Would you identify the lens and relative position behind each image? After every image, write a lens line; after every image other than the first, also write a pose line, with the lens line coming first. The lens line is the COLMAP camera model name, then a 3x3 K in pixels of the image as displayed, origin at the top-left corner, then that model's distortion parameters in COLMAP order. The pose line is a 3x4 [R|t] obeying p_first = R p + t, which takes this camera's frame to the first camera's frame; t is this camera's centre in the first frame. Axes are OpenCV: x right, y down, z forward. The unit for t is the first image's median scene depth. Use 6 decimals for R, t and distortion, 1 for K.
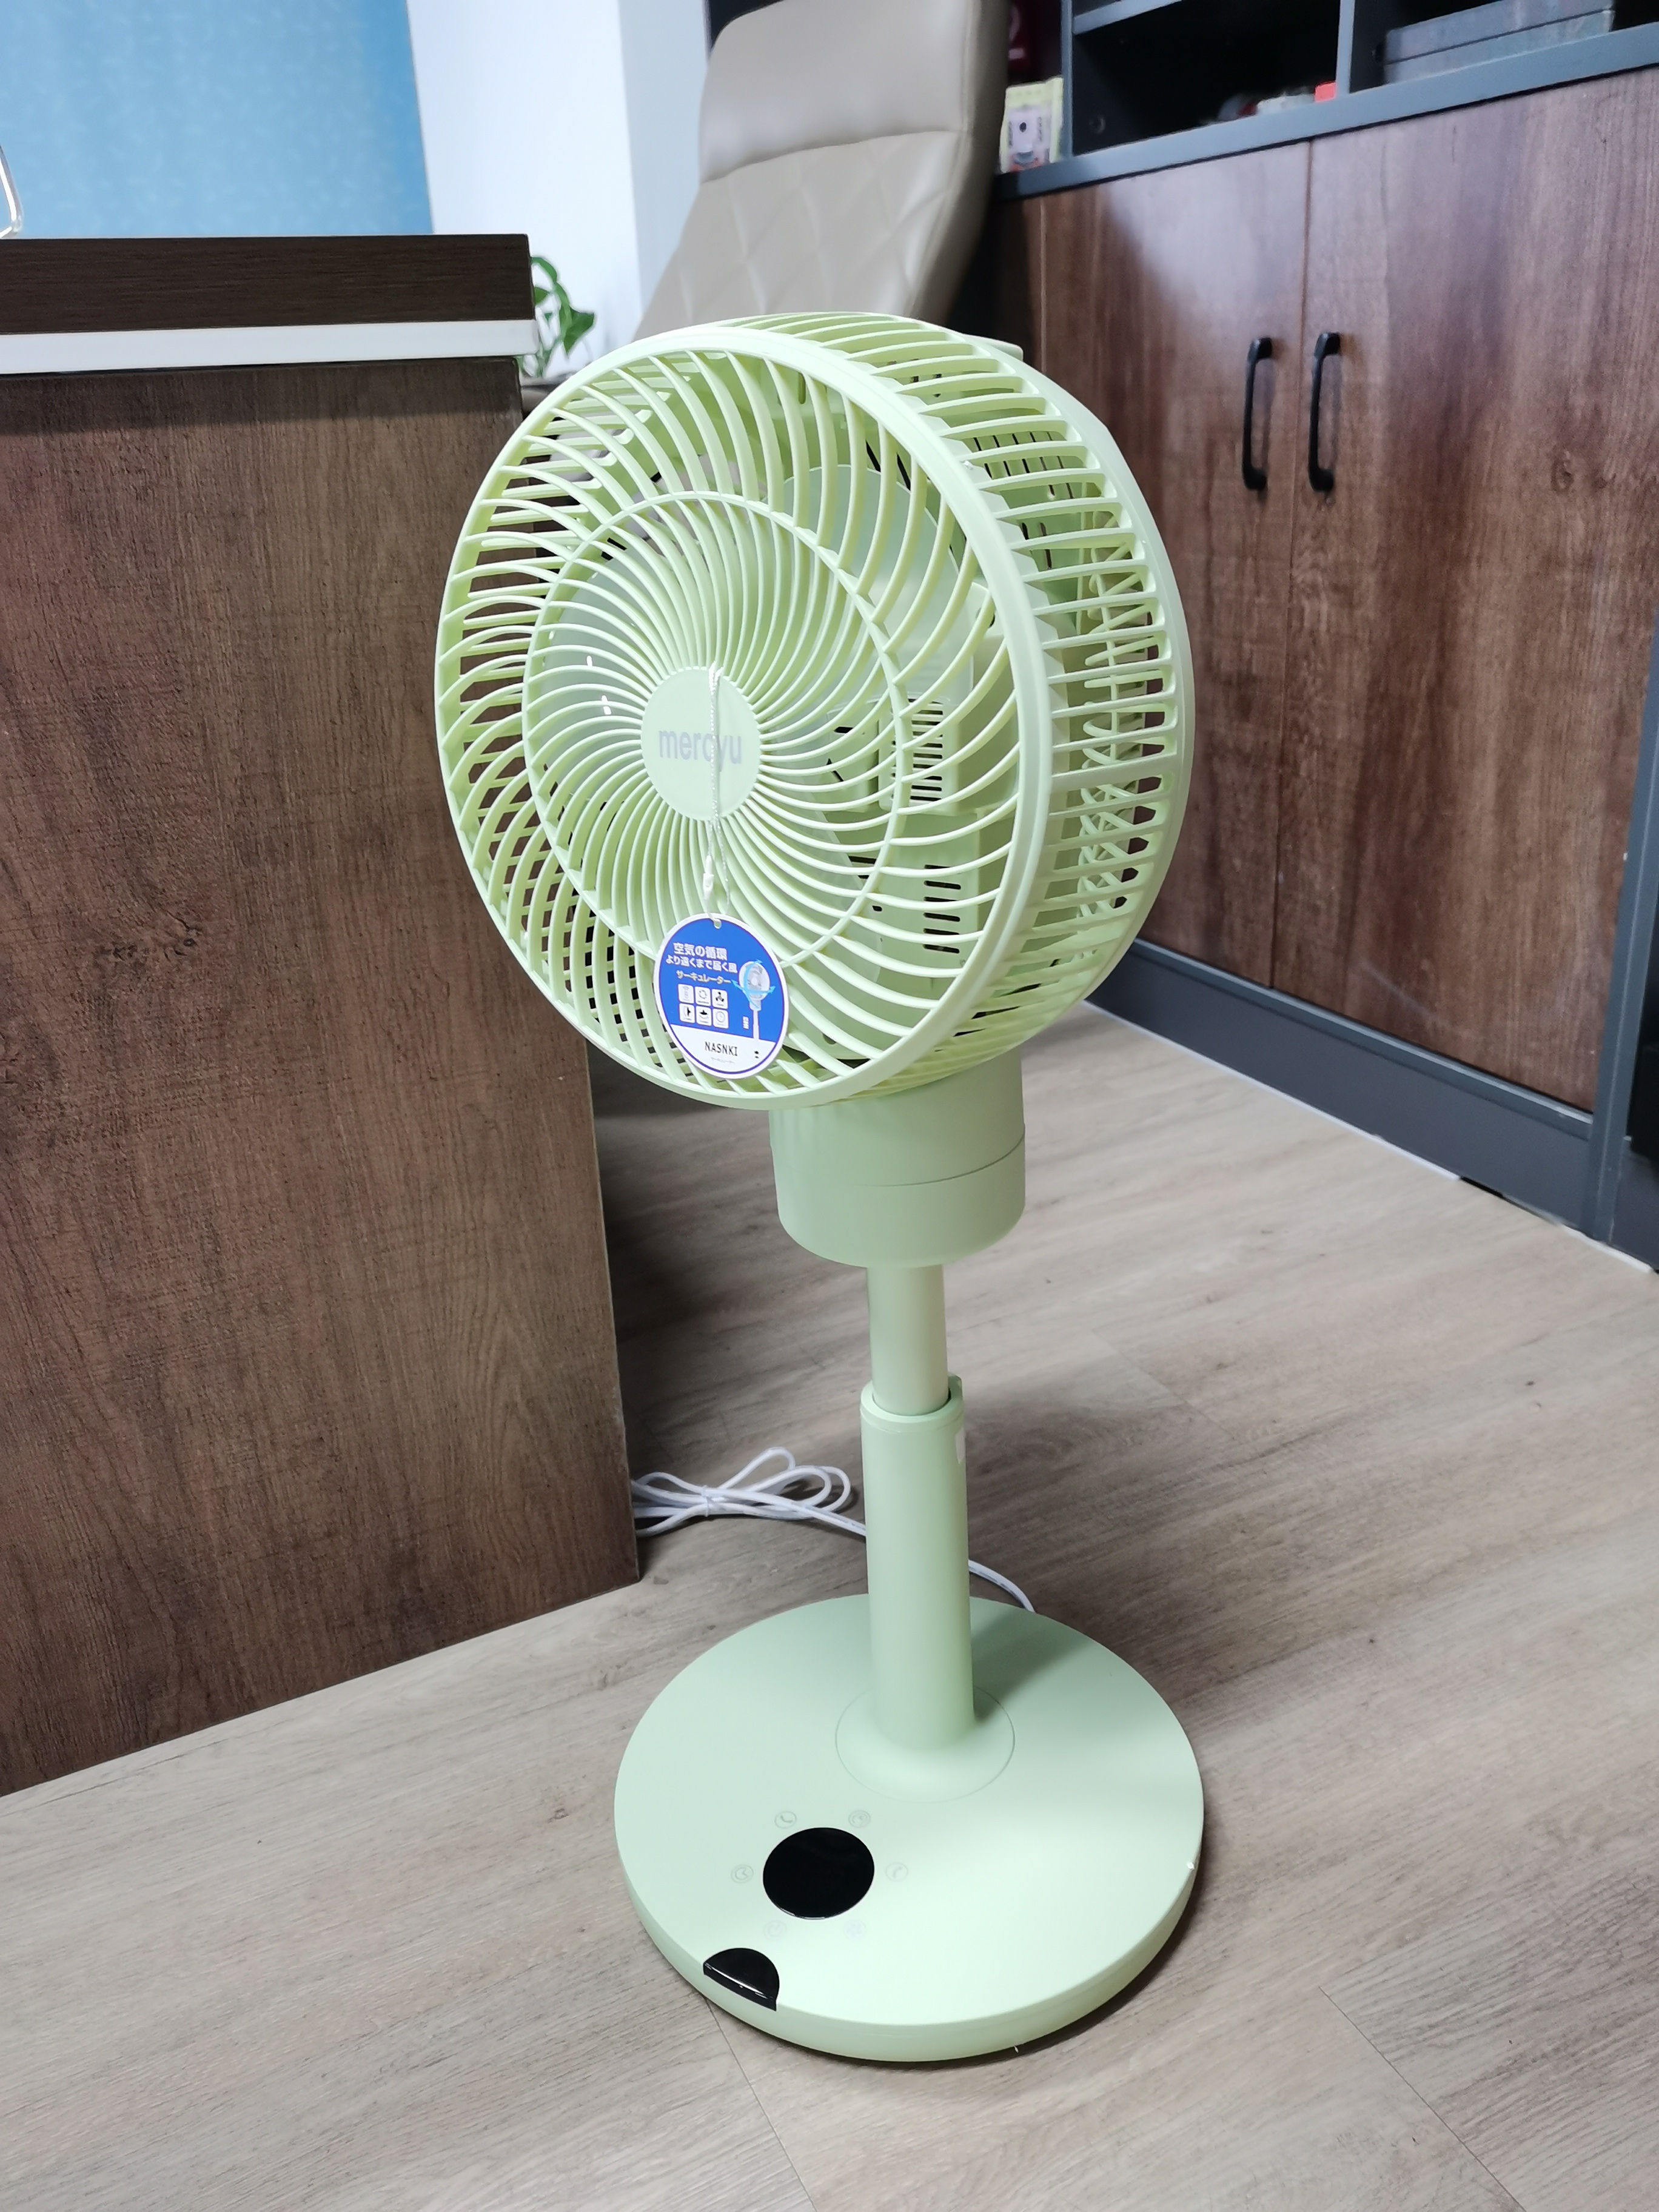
lens RADIAL K [[1763.3, 0, 818.5], [0, 1763.3, 1116.3], [0, 0, 1]] dist [0.058085, -0.077857]
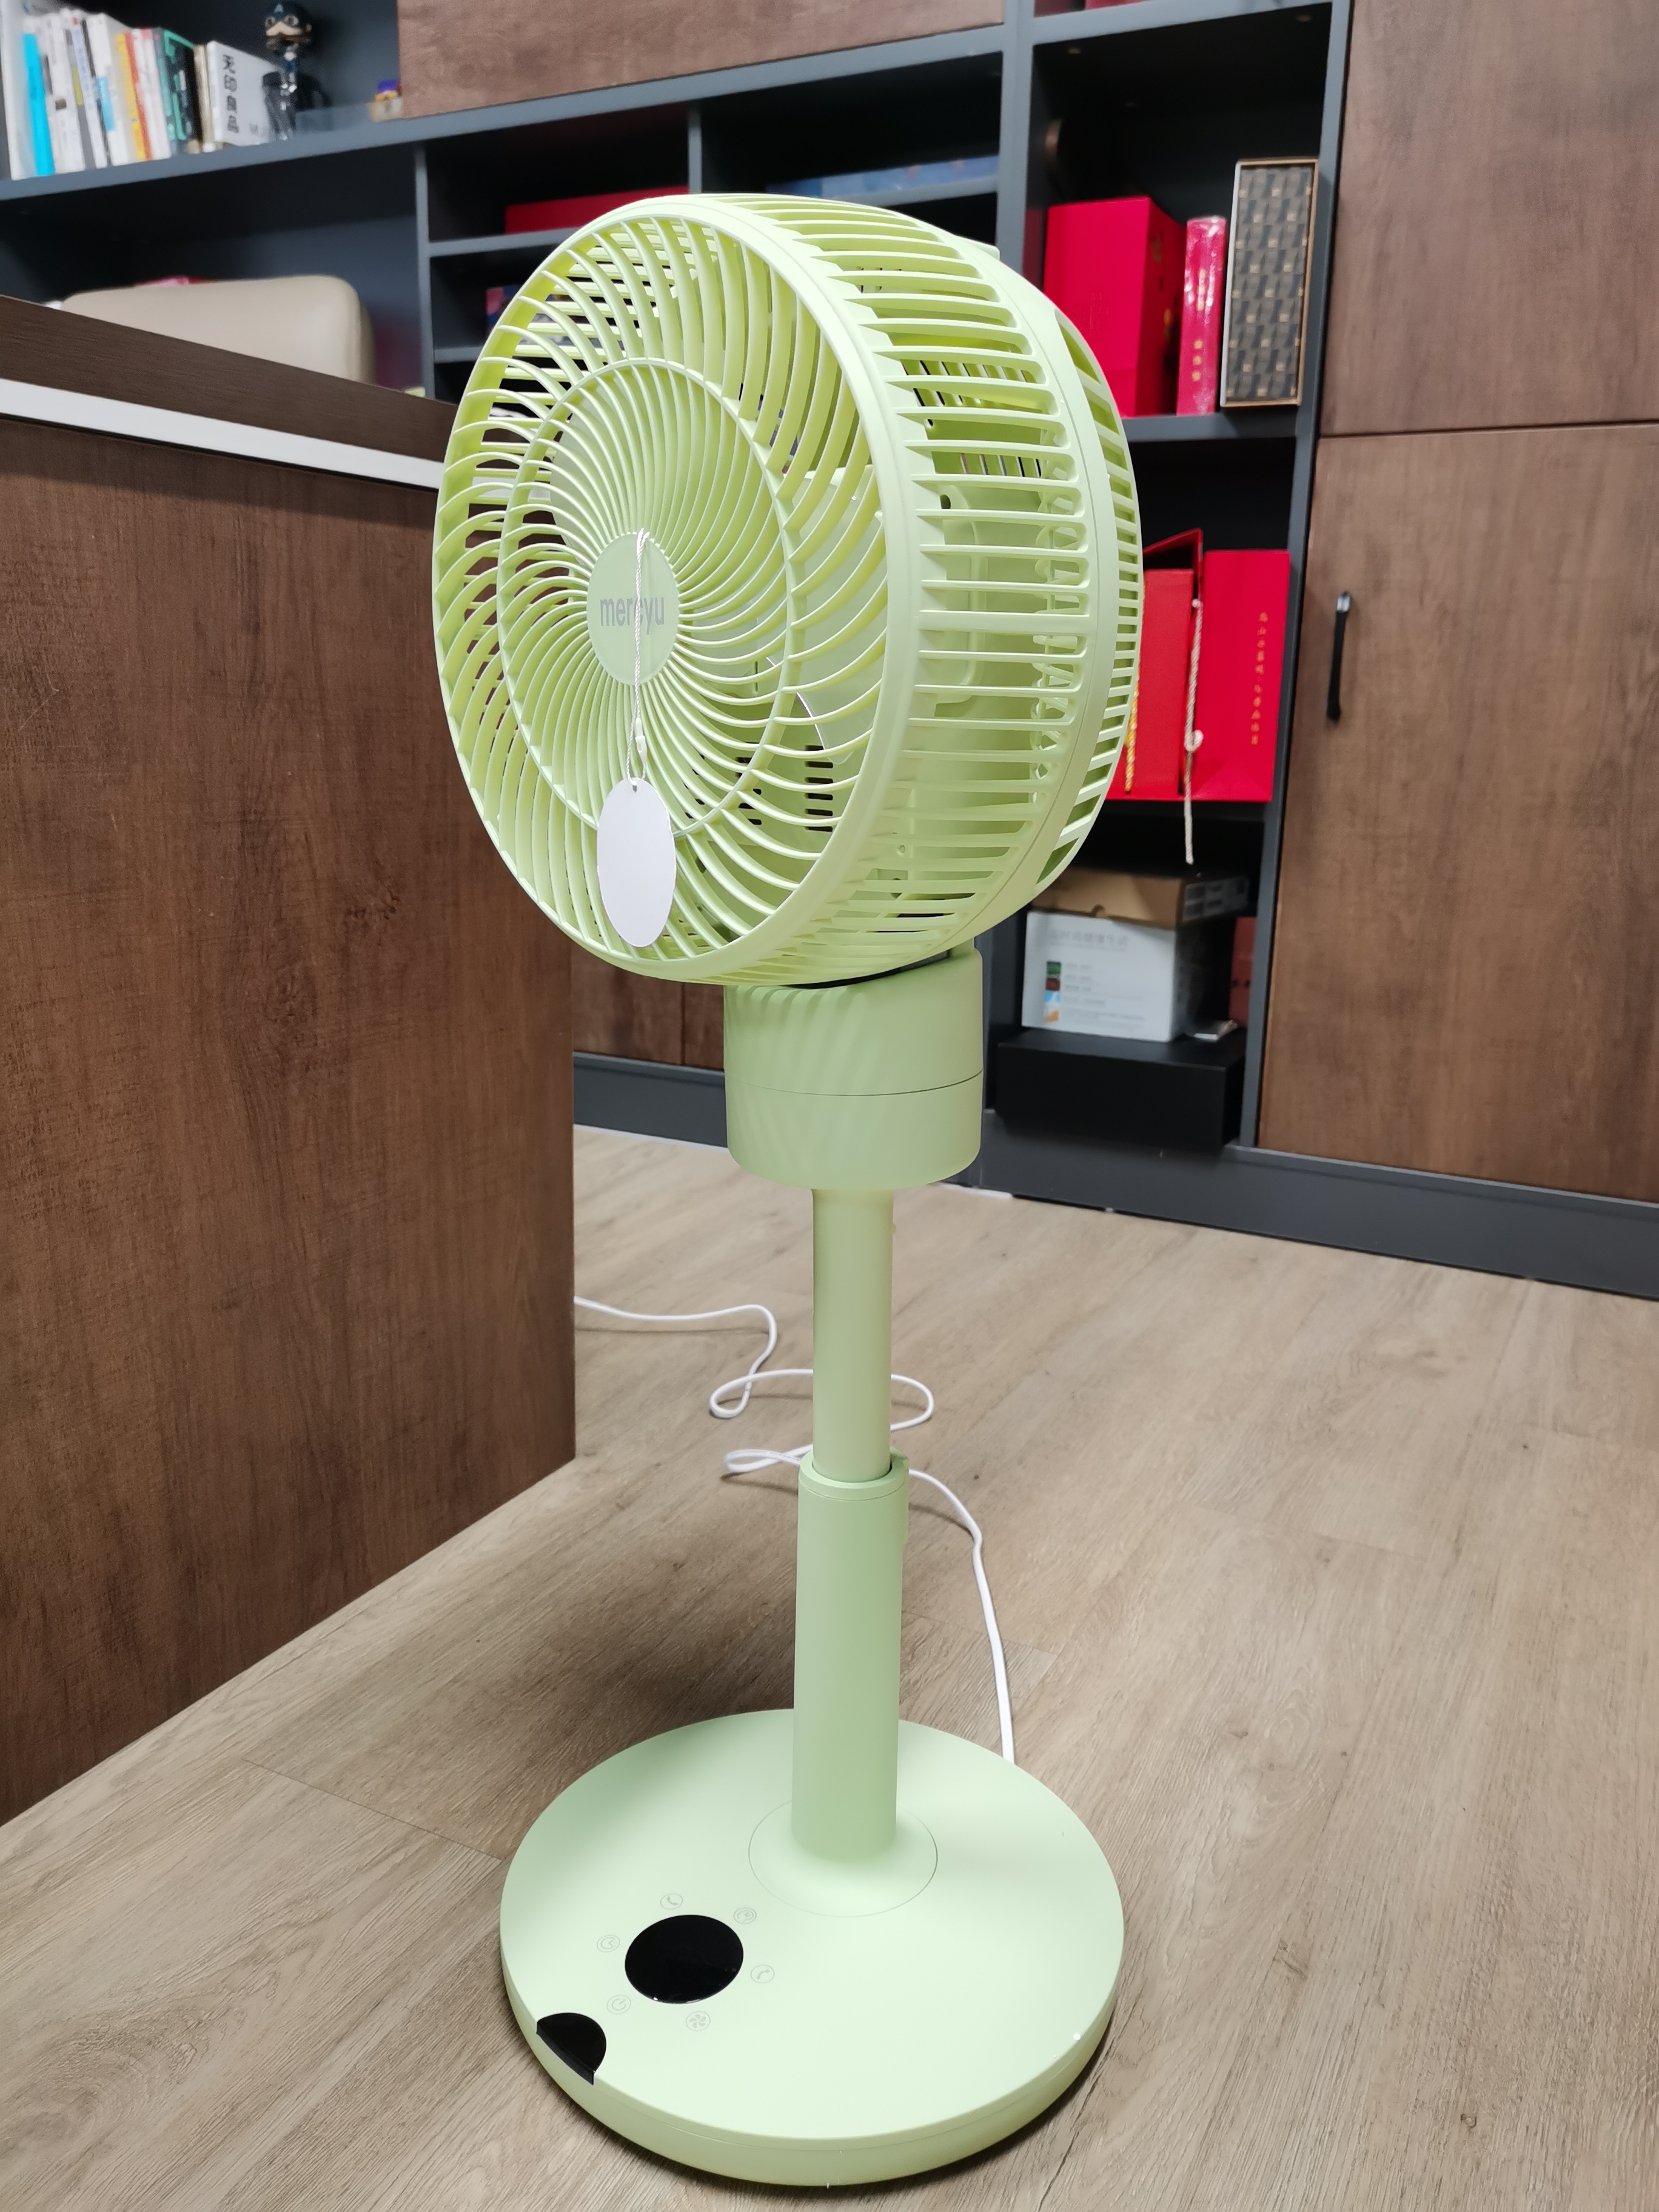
lens RADIAL K [[1714.8, 0, 831.9], [0, 1714.8, 1102.9], [0, 0, 1]] dist [0.041857, -0.041740]
pose [[0.803420, -0.074848, 0.590689, -0.709686], [0.170597, 0.979412, -0.107932, 0.193208], [-0.570449, 0.187485, 0.799648, -0.137187]]
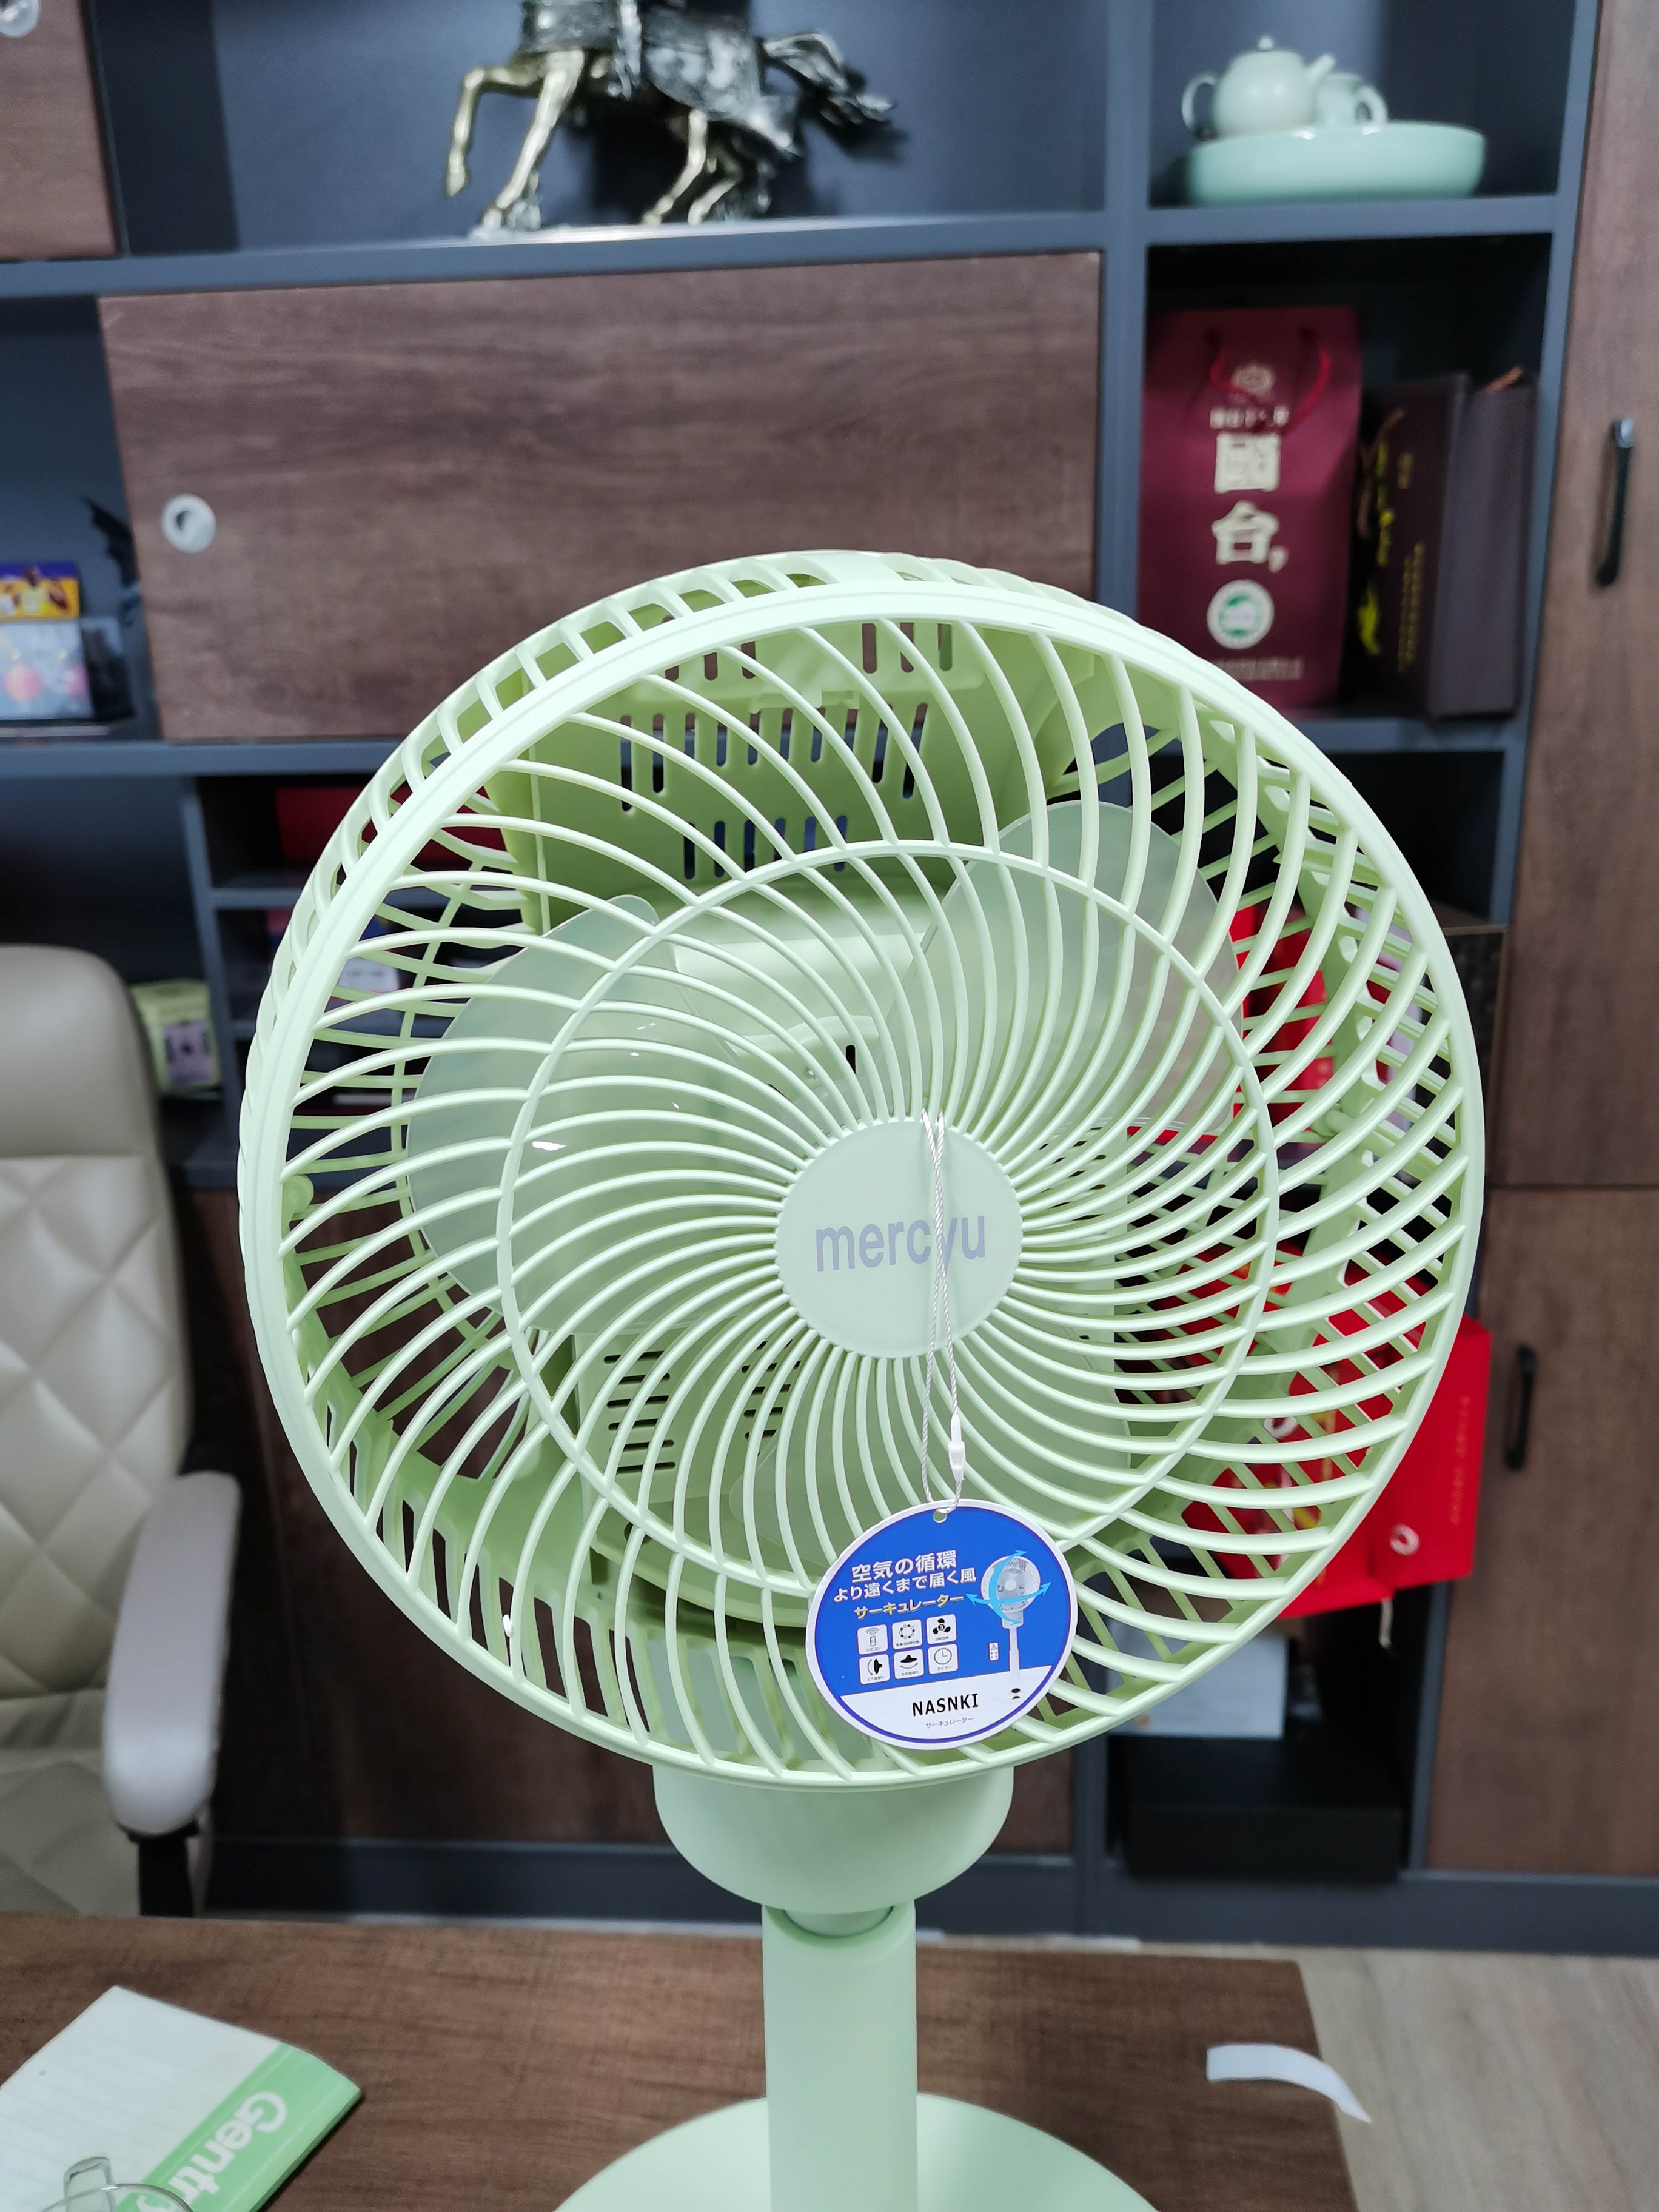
lens RADIAL K [[1791.3, 0, 809.3], [0, 1791.3, 1111.3], [0, 0, 1]] dist [0.023423, -0.034552]
pose [[0.513183, -0.229018, 0.827160, -0.857261], [0.333895, 0.941096, 0.053410, -0.894920], [-0.790669, 0.248776, 0.559422, 0.401162]]
